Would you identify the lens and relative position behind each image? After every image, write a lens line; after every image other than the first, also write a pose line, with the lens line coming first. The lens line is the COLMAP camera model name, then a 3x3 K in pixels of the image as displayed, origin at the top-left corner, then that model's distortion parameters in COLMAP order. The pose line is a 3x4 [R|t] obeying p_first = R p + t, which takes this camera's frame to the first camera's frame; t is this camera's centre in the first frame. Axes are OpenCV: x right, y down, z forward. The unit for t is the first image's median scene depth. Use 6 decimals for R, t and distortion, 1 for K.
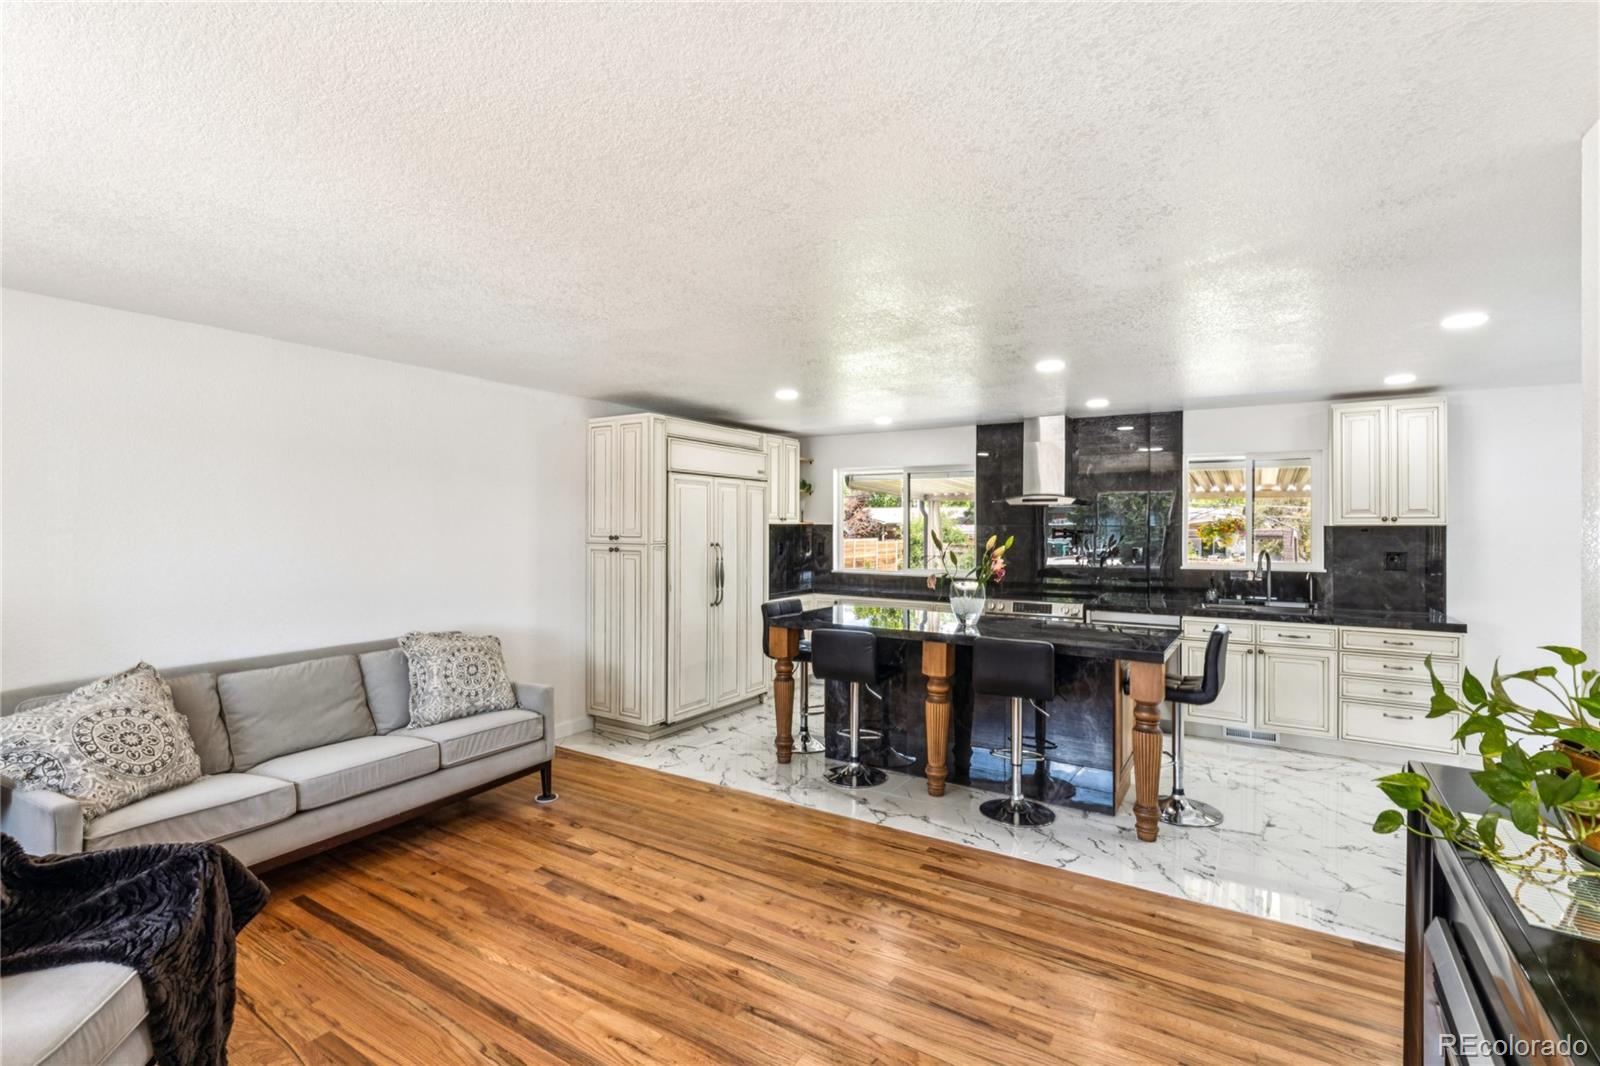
lens RADIAL K [[727.5, 0, 805.9], [0, 727.5, 525.8], [0, 0, 1]] dist [0.000606, -0.000176]
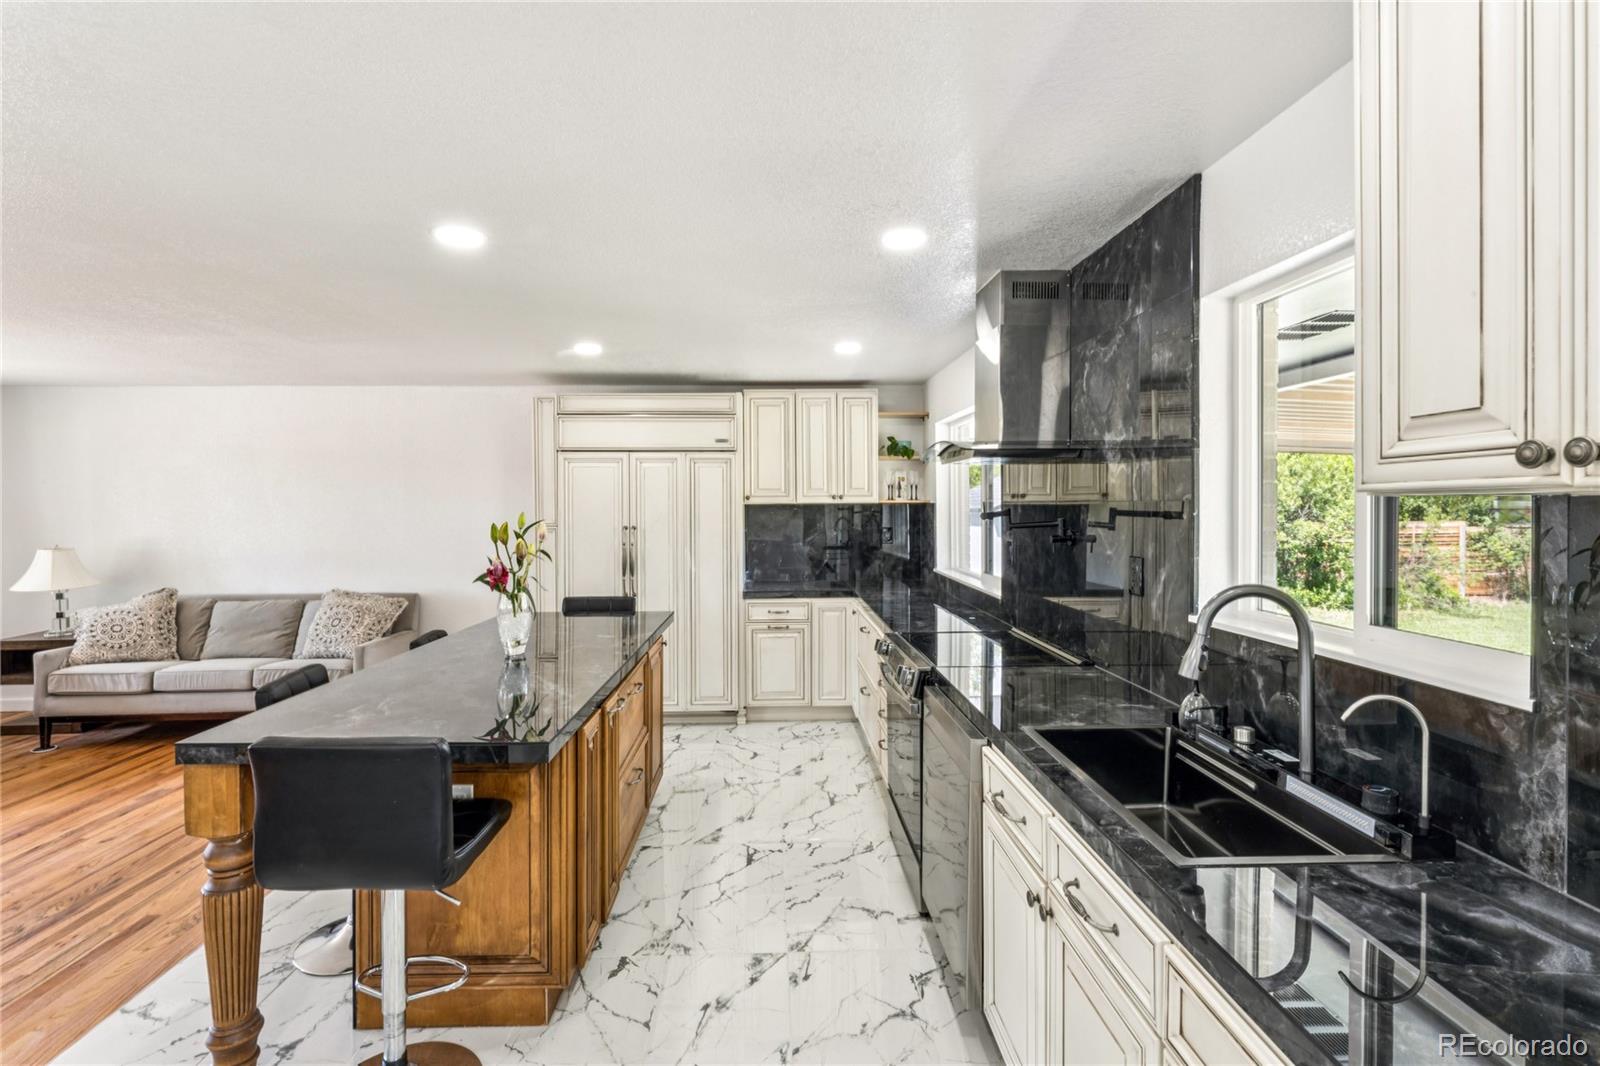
lens RADIAL K [[740.0, 0, 798.7], [0, 740.0, 512.3], [0, 0, 1]] dist [-0.001765, 0.000281]
pose [[0.555157, 0.002520, -0.831742, 1.113823], [0.007575, 0.999939, 0.008085, 0.000981], [0.831711, -0.010789, 0.555104, 1.000830]]
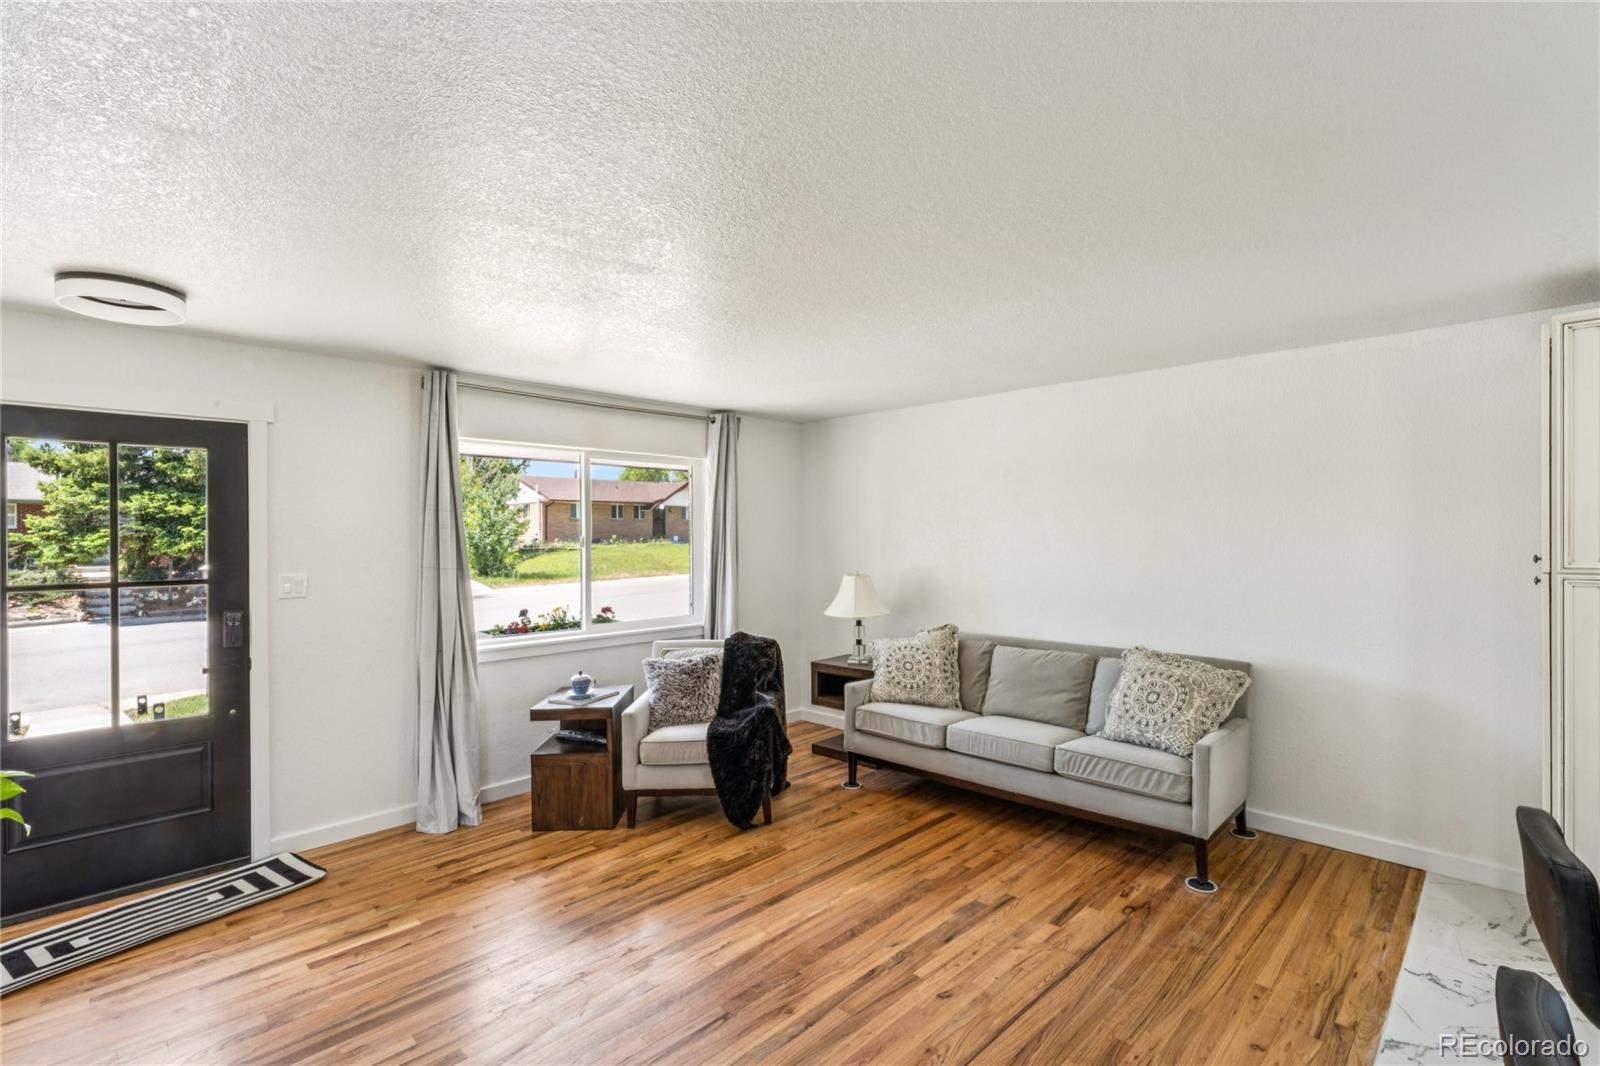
lens RADIAL K [[740.4, 0, 800.0], [0, 740.4, 533.0], [0, 0, 1]] dist [-0.000506, 0.000217]
pose [[-0.223734, -0.003651, -0.974643, 0.555230], [0.001627, 0.999990, -0.004120, -0.002260], [0.974649, -0.002507, -0.223726, 0.816225]]
